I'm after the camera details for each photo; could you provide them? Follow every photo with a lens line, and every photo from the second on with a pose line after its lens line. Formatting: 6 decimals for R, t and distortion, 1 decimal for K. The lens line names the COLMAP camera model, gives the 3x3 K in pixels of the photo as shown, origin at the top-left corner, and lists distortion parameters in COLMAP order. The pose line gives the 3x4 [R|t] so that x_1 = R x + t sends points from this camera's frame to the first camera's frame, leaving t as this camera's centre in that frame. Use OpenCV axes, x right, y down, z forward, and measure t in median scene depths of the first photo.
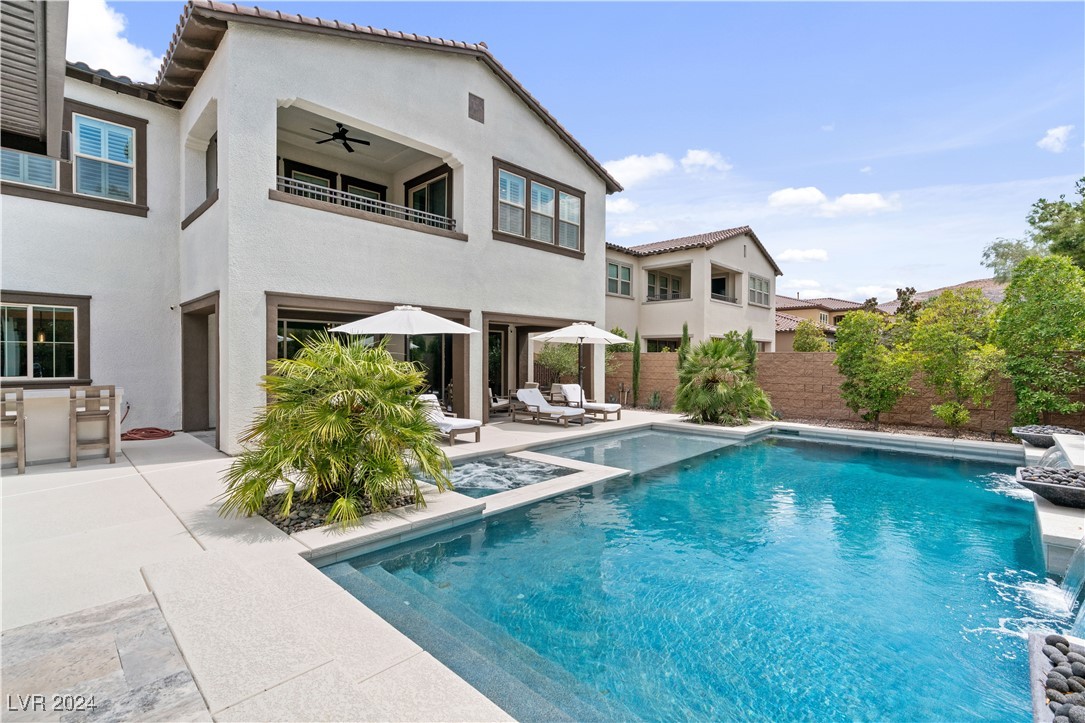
lens RADIAL K [[488.6, 0, 540.2], [0, 488.6, 365.1], [0, 0, 1]] dist [-0.013068, 0.005073]
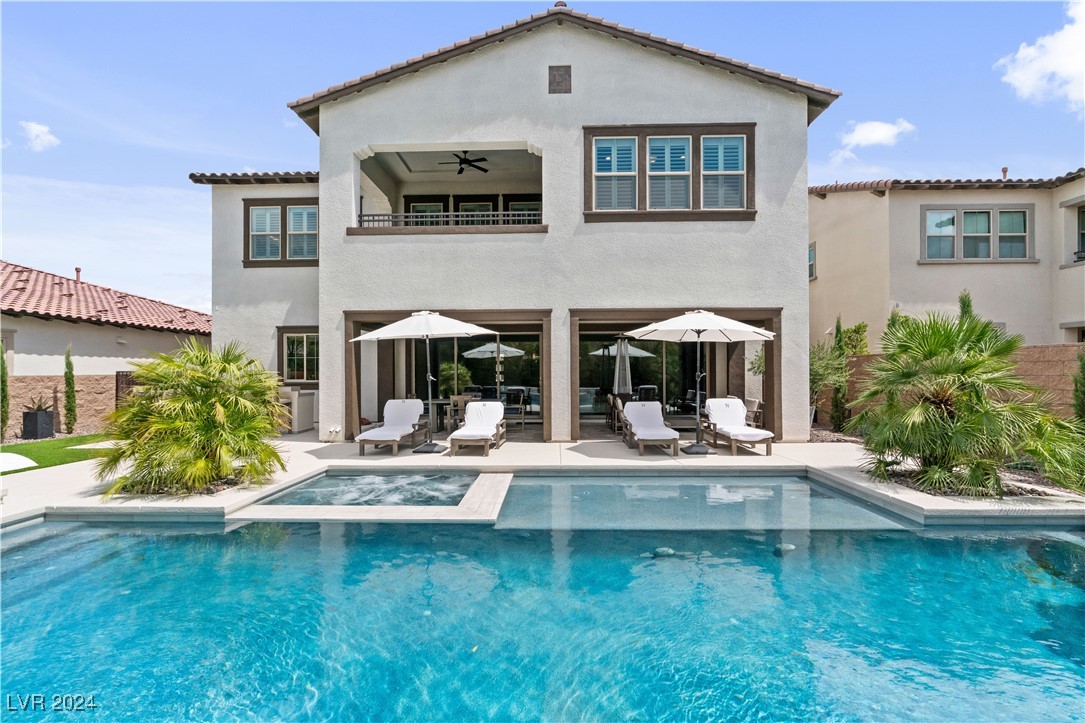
lens RADIAL K [[488.6, 0, 533.1], [0, 488.6, 373.6], [0, 0, 1]] dist [-0.013068, 0.005073]
pose [[0.670094, -0.003560, -0.742268, 0.468544], [-0.004177, 0.999955, -0.008567, 0.011099], [0.742265, 0.008841, 0.670049, 0.365243]]
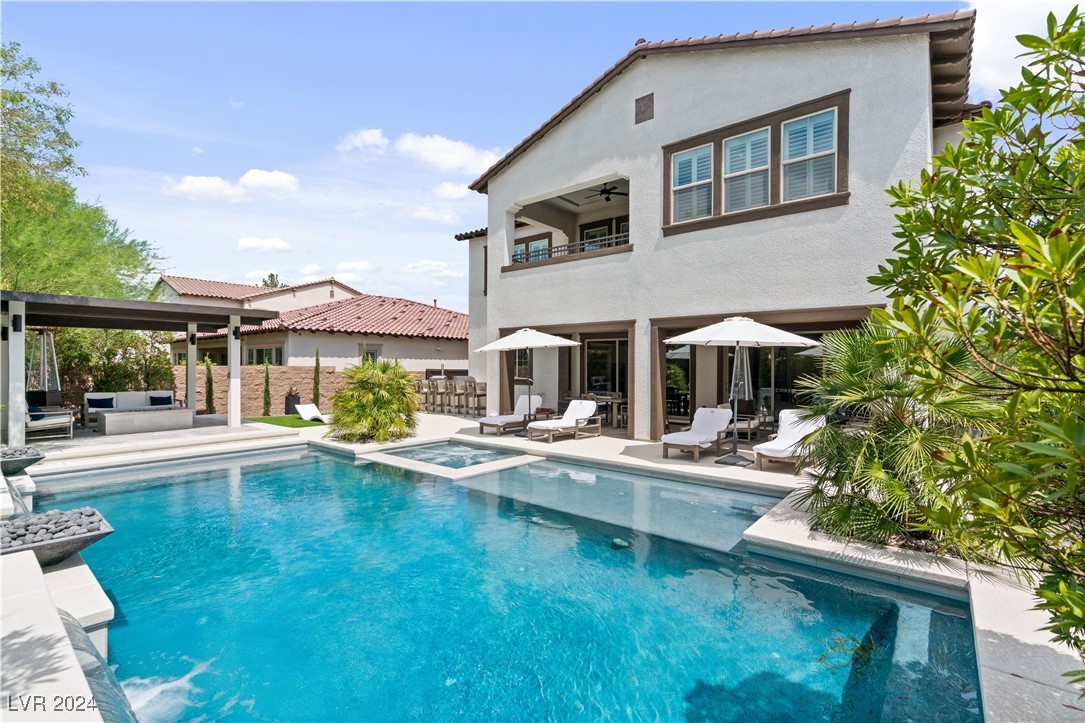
lens RADIAL K [[488.6, 0, 532.2], [0, 488.6, 373.7], [0, 0, 1]] dist [-0.013068, 0.005073]
pose [[0.080826, -0.006773, -0.996705, 0.769767], [-0.028842, 0.999542, -0.009131, 0.007115], [0.996311, 0.029485, 0.080593, 0.691902]]
